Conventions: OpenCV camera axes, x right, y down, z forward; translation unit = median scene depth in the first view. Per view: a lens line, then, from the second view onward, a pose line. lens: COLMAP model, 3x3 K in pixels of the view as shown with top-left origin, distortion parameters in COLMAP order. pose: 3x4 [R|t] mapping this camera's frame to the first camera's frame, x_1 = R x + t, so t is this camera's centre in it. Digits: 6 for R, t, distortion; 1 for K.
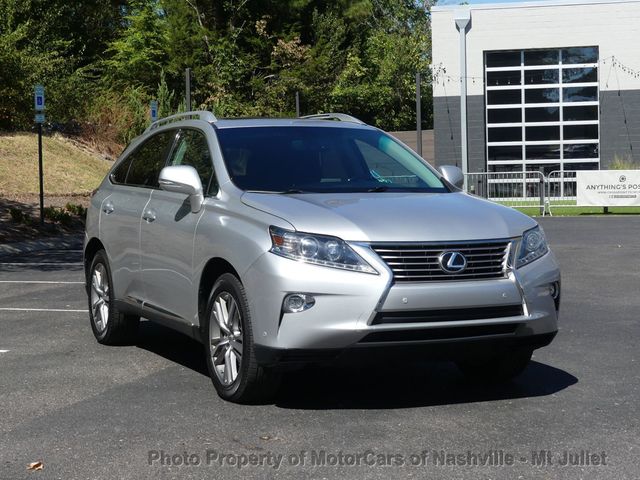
lens RADIAL K [[1230.6, 0, 321.6], [0, 1230.6, 240.3], [0, 0, 1]] dist [0.005898, 0.000000]
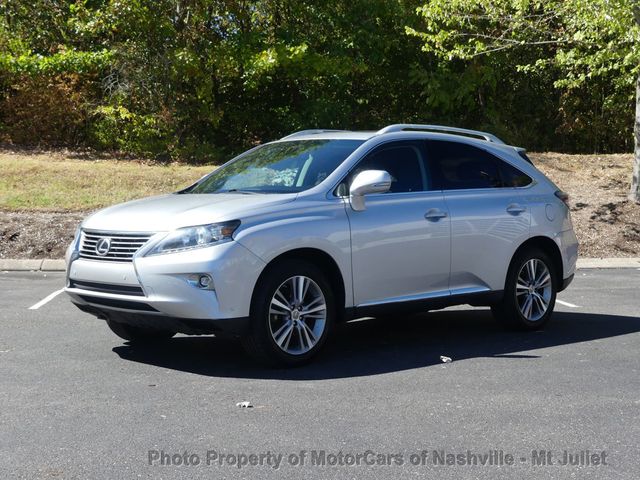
lens RADIAL K [[1074.1, 0, 325.9], [0, 1074.1, 213.9], [0, 0, 1]] dist [0.016022, 0.000000]
pose [[0.336265, 0.024735, -0.941442, 1.027847], [-0.051612, 0.998637, 0.007803, -0.030806], [0.940352, 0.045966, 0.337083, 0.699882]]
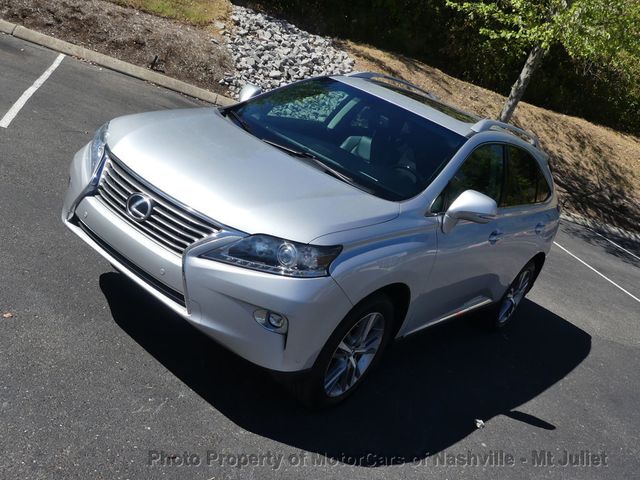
lens RADIAL K [[673.5, 0, 322.7], [0, 673.5, 235.7], [0, 0, 1]] dist [-0.000055, 0.000000]
pose [[0.449281, 0.427200, -0.784631, 0.470954], [-0.398017, 0.882000, 0.252308, -0.118594], [0.799831, 0.198939, 0.566299, 0.693300]]
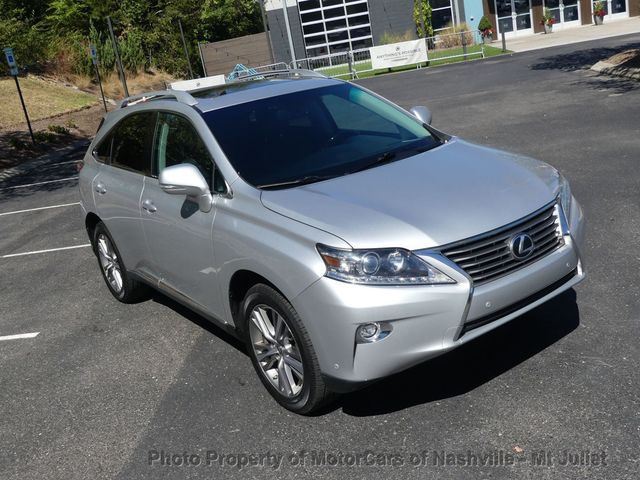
lens RADIAL K [[673.5, 0, 327.9], [0, 673.5, 233.9], [0, 0, 1]] dist [-0.000055, 0.000000]
pose [[0.970250, -0.192268, 0.147135, -0.087499], [0.157053, 0.962341, 0.221889, -0.104135], [-0.184256, -0.192180, 0.963907, 0.455616]]
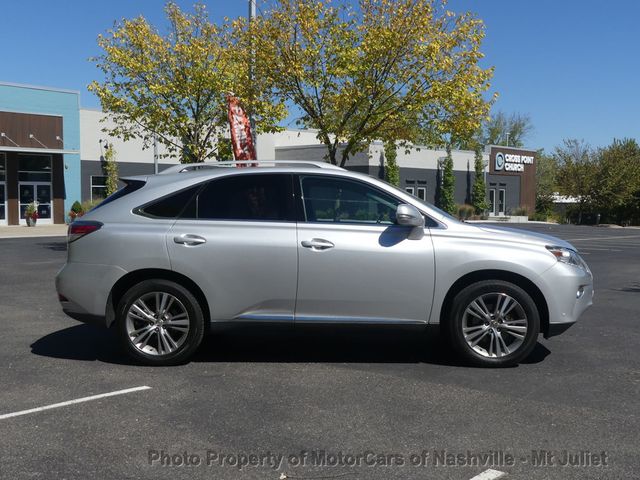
lens RADIAL K [[735.5, 0, 320.8], [0, 735.5, 239.6], [0, 0, 1]] dist [0.030353, 0.000000]
pose [[0.455818, -0.026017, 0.889693, -0.838695], [0.042867, 0.999054, 0.007252, -0.031757], [-0.889040, 0.034833, 0.456502, 0.700410]]
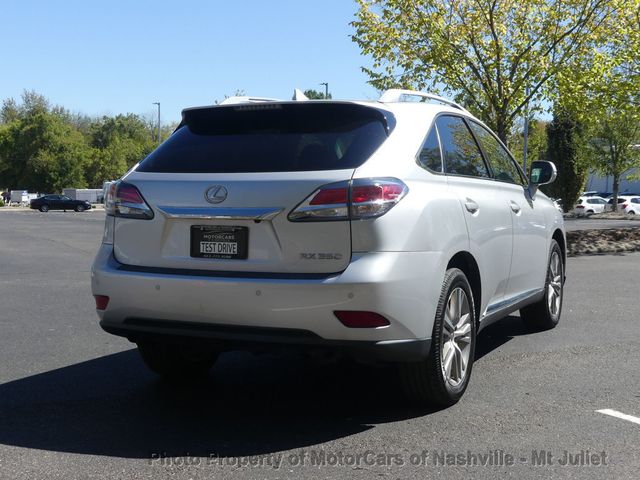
lens RADIAL K [[900.4, 0, 315.4], [0, 900.4, 240.5], [0, 0, 1]] dist [0.034089, 0.000000]
pose [[-0.648915, -0.042264, 0.759686, -0.627762], [0.041482, 0.995006, 0.090789, -0.070415], [-0.759729, 0.090428, -0.643921, 1.682315]]
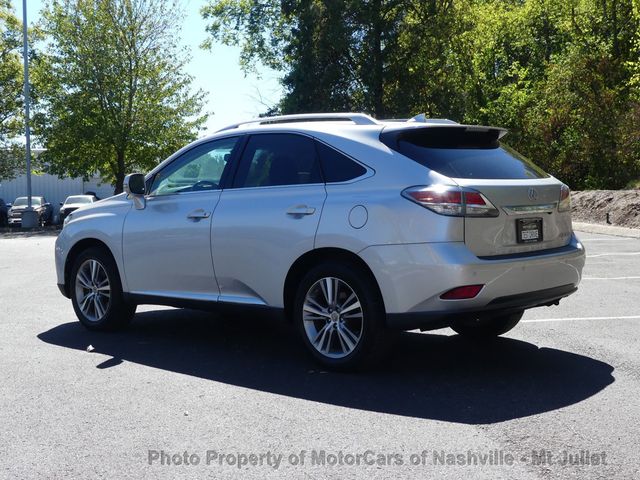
lens RADIAL K [[891.7, 0, 319.0], [0, 891.7, 239.9], [0, 0, 1]] dist [0.002266, 0.000000]
pose [[-0.927150, 0.044523, -0.372037, 0.280012], [0.005375, 0.994393, 0.105610, -0.093132], [0.374653, 0.095917, -0.922190, 1.991371]]
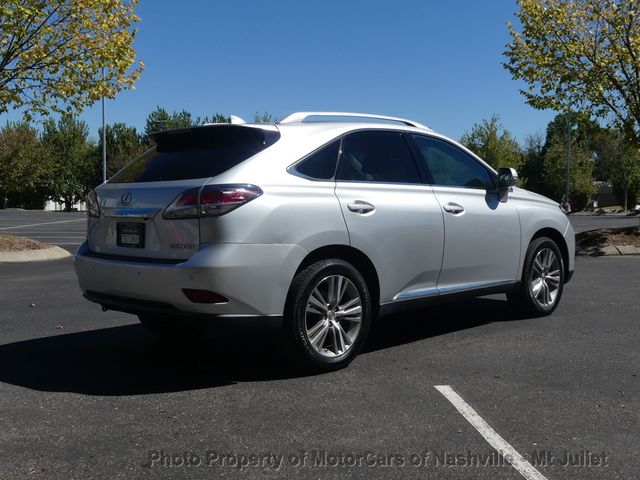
lens RADIAL K [[735.5, 0, 323.4], [0, 735.5, 241.6], [0, 0, 1]] dist [0.030353, 0.000000]
pose [[-0.356262, -0.049105, 0.933095, -0.783475], [0.059984, 0.995356, 0.075283, -0.051462], [-0.932459, 0.082791, -0.351662, 1.432277]]
